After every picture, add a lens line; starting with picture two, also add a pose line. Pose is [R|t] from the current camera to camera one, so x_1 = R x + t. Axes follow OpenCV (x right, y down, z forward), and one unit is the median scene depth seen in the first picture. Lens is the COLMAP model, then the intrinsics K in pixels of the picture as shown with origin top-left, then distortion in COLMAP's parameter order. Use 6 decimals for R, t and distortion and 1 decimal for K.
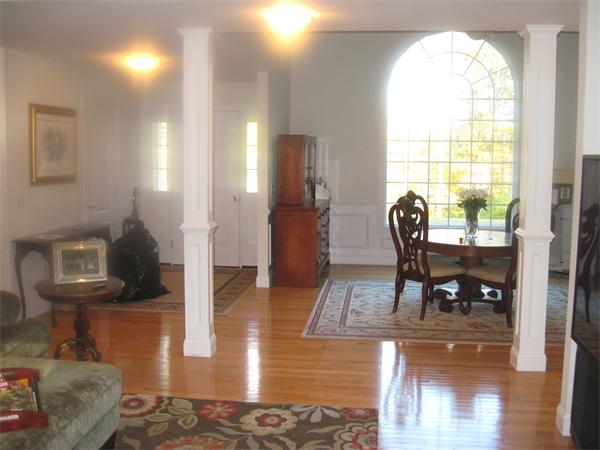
lens RADIAL K [[623.5, 0, 301.4], [0, 623.5, 213.9], [0, 0, 1]] dist [-0.110367, 0.004052]
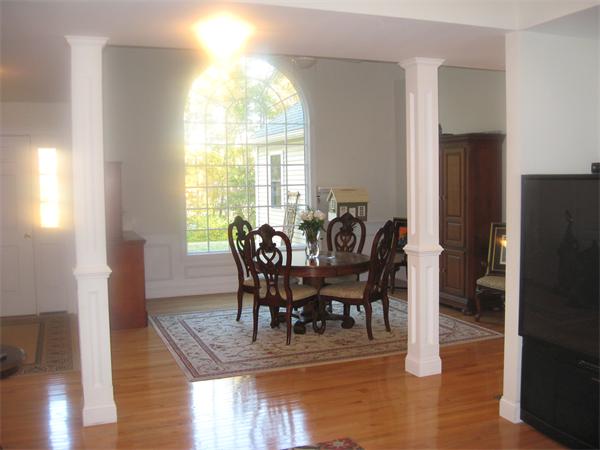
lens RADIAL K [[623.5, 0, 301.4], [0, 623.5, 213.9], [0, 0, 1]] dist [-0.110367, 0.004052]
pose [[0.874603, -0.048235, 0.482435, -0.265190], [0.067865, 0.997422, -0.023307, -0.014352], [-0.480067, 0.053125, 0.875622, 0.107100]]
